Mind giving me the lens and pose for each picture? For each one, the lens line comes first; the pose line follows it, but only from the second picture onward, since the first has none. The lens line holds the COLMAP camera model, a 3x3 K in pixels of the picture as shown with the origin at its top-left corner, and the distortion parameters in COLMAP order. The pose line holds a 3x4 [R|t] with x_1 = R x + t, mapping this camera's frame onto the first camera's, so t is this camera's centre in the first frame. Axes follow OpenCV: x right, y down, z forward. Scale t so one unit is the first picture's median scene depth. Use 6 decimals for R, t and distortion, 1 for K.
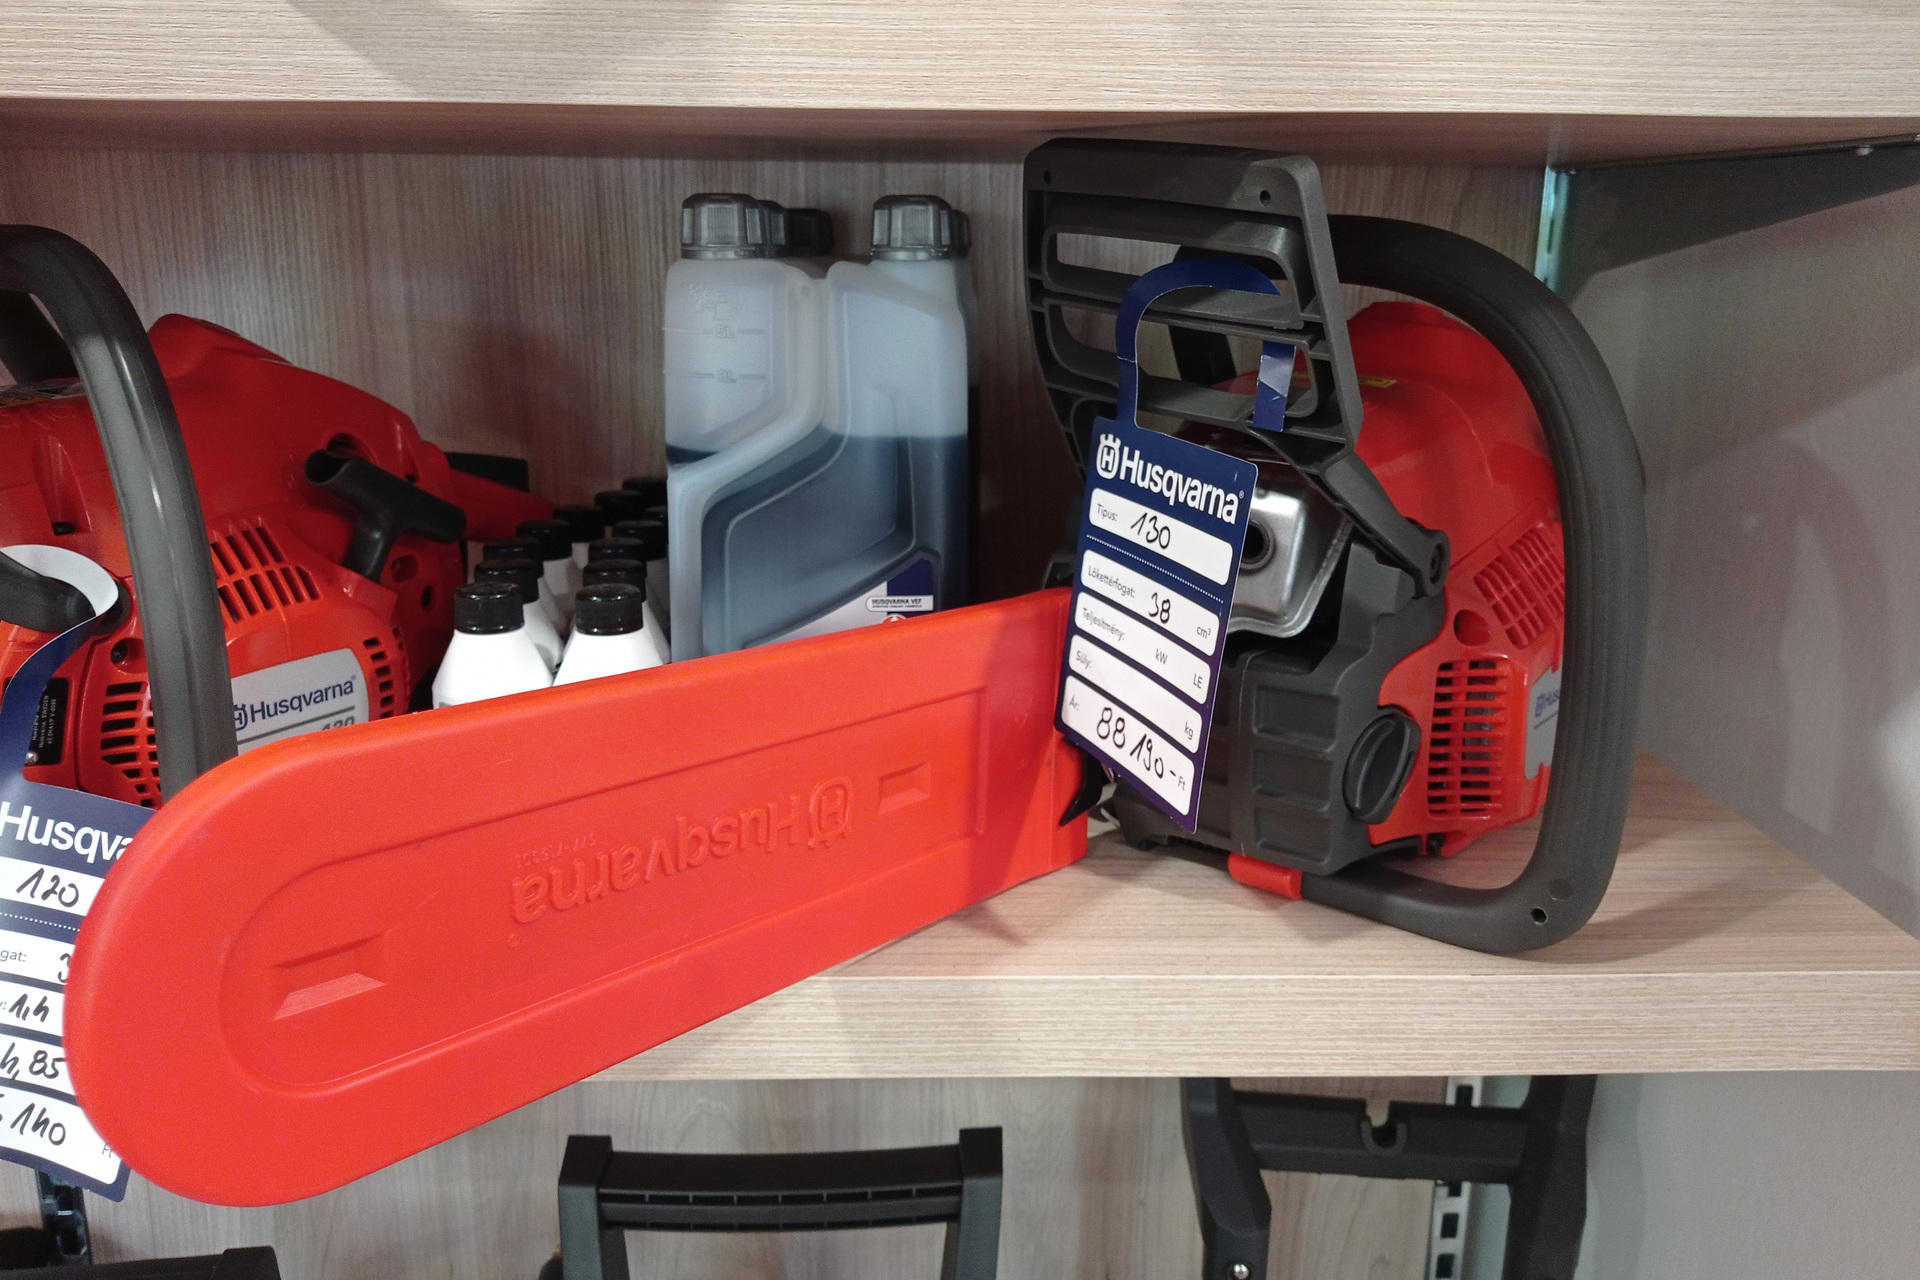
lens RADIAL K [[1460.1, 0, 937.0], [0, 1460.1, 584.8], [0, 0, 1]] dist [0.114831, -0.217429]
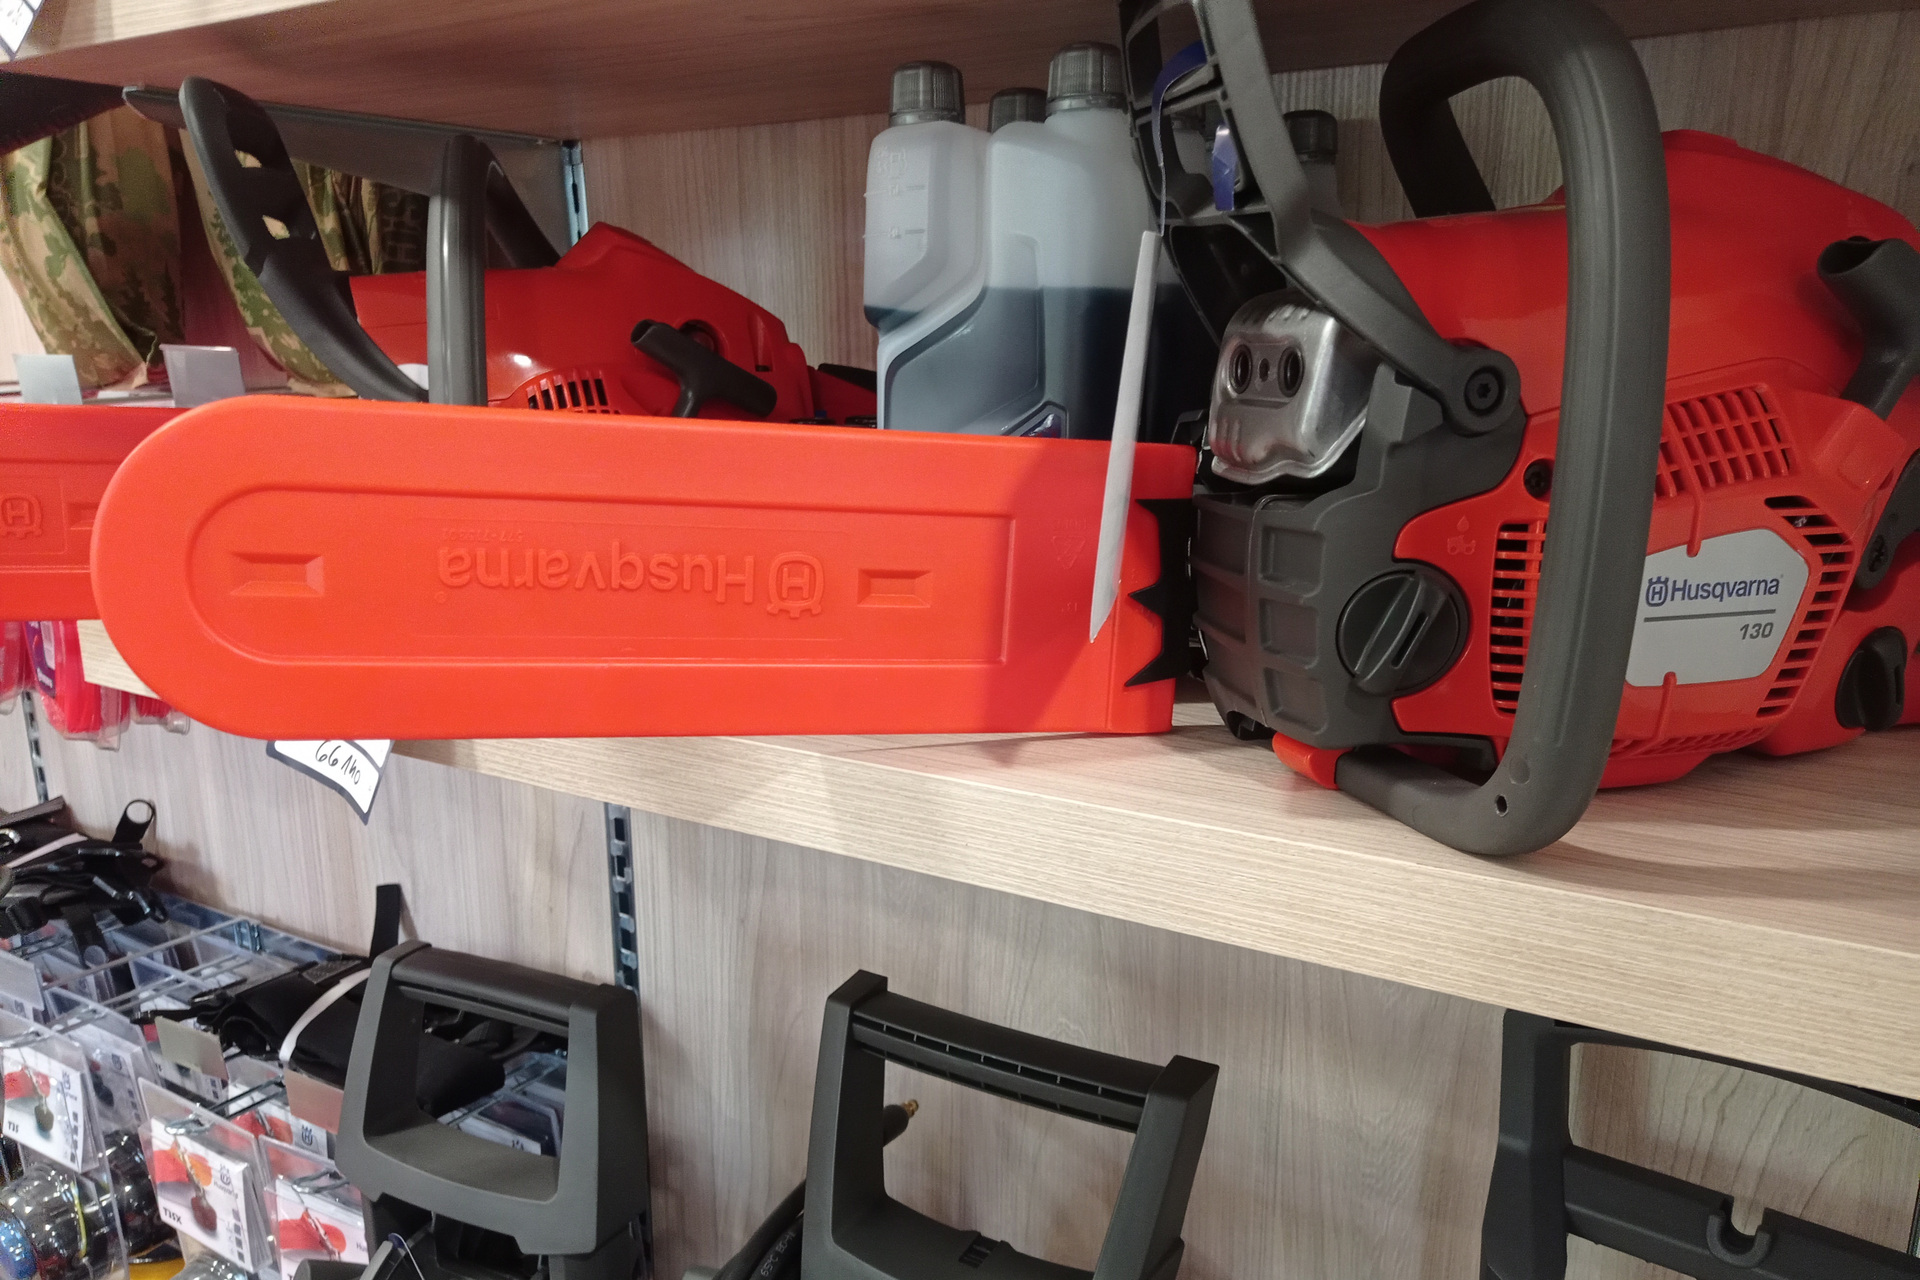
lens RADIAL K [[1449.5, 0, 961.8], [0, 1449.5, 720.5], [0, 0, 1]] dist [0.111076, -0.191936]
pose [[0.826281, 0.129585, -0.548149, 0.591125], [-0.123660, 0.991167, 0.047911, 0.172640], [0.549516, 0.028196, 0.835007, 0.148459]]
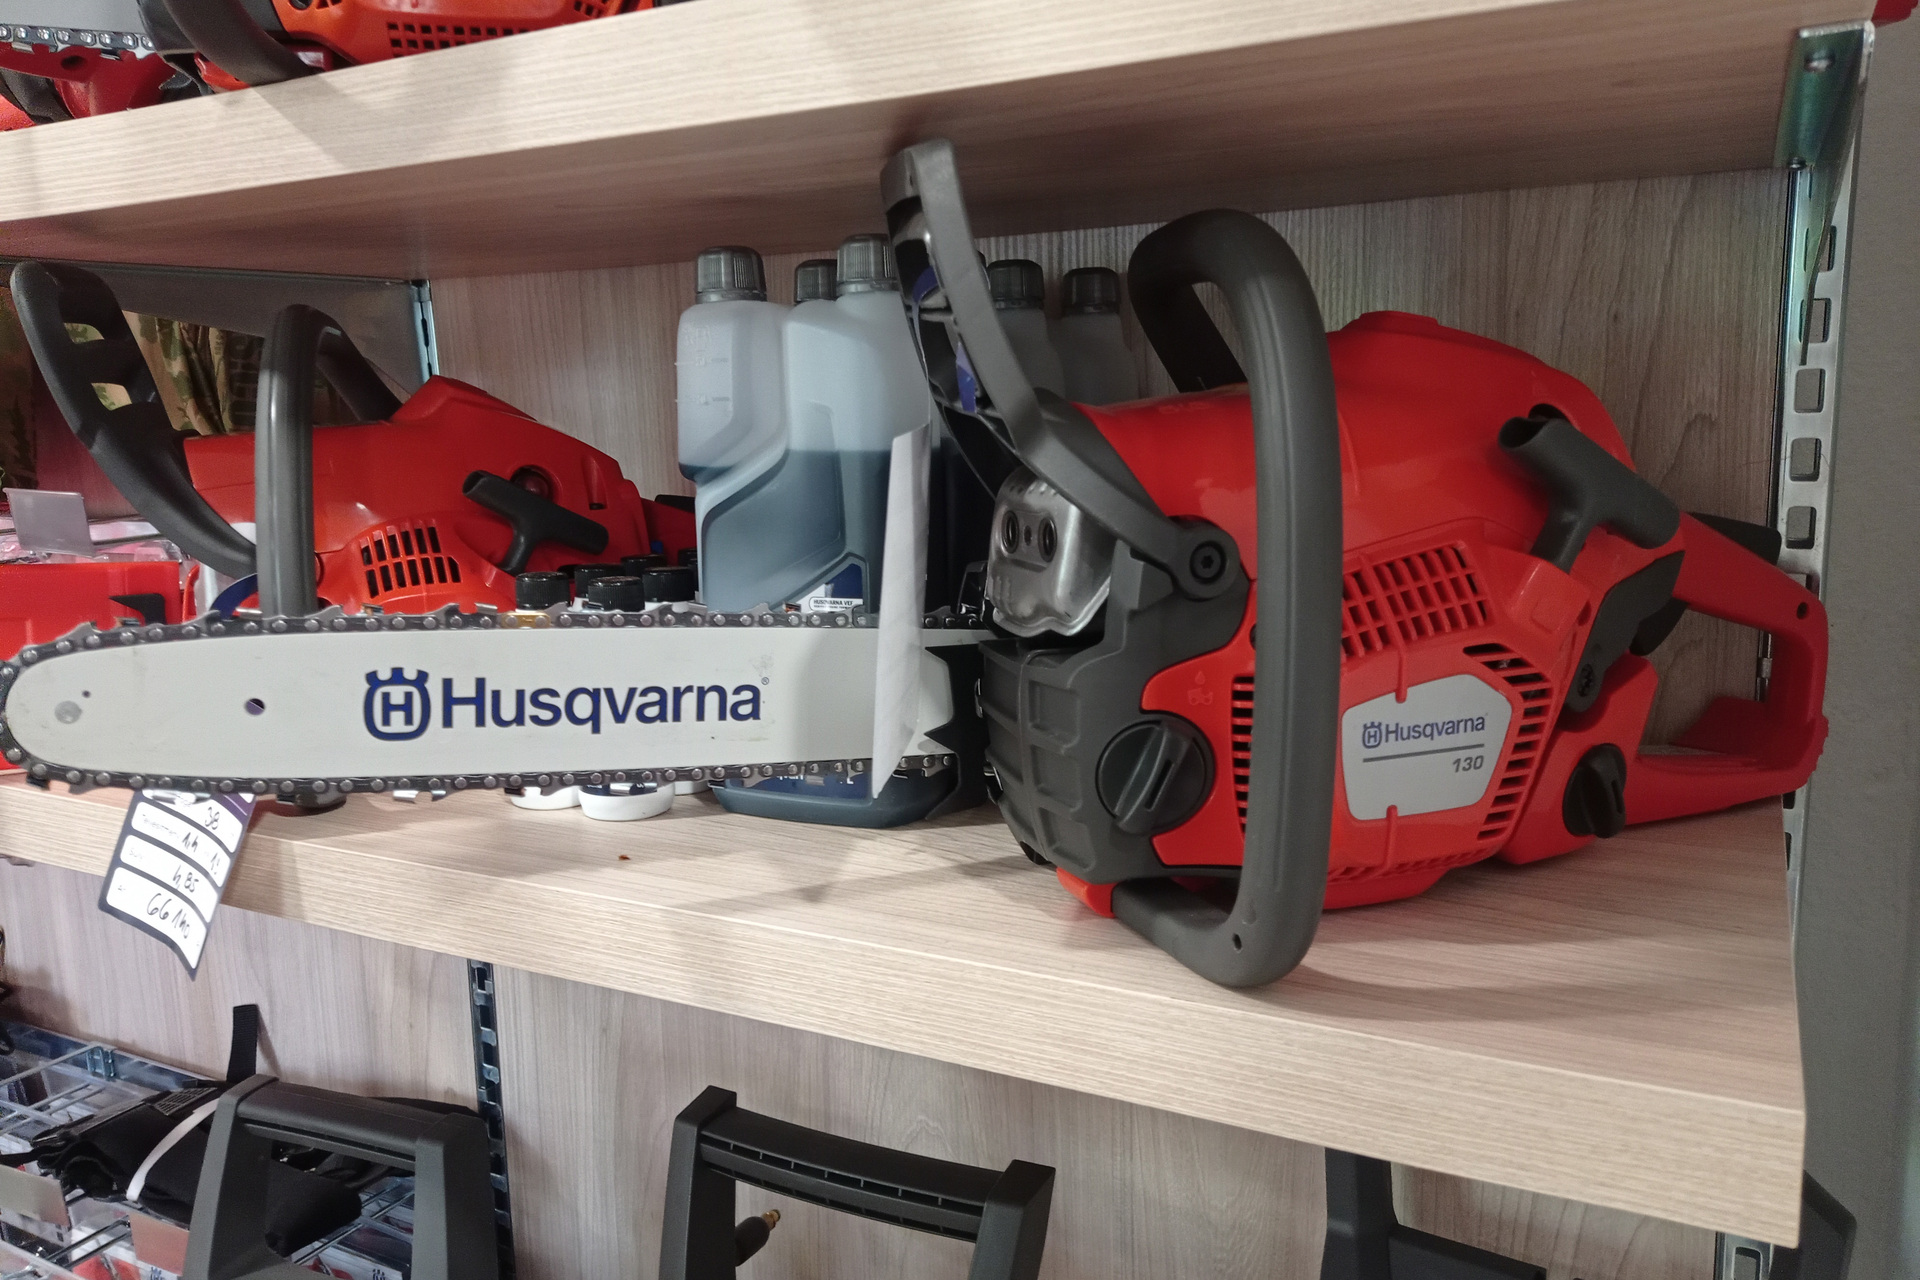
lens RADIAL K [[1447.2, 0, 960.0], [0, 1447.2, 640.0], [0, 0, 1]] dist [0.108749, -0.158596]
pose [[0.863313, 0.049264, -0.502258, 0.688576], [-0.084066, 0.995357, -0.046867, 0.094237], [0.497617, 0.082684, 0.863447, 0.127950]]
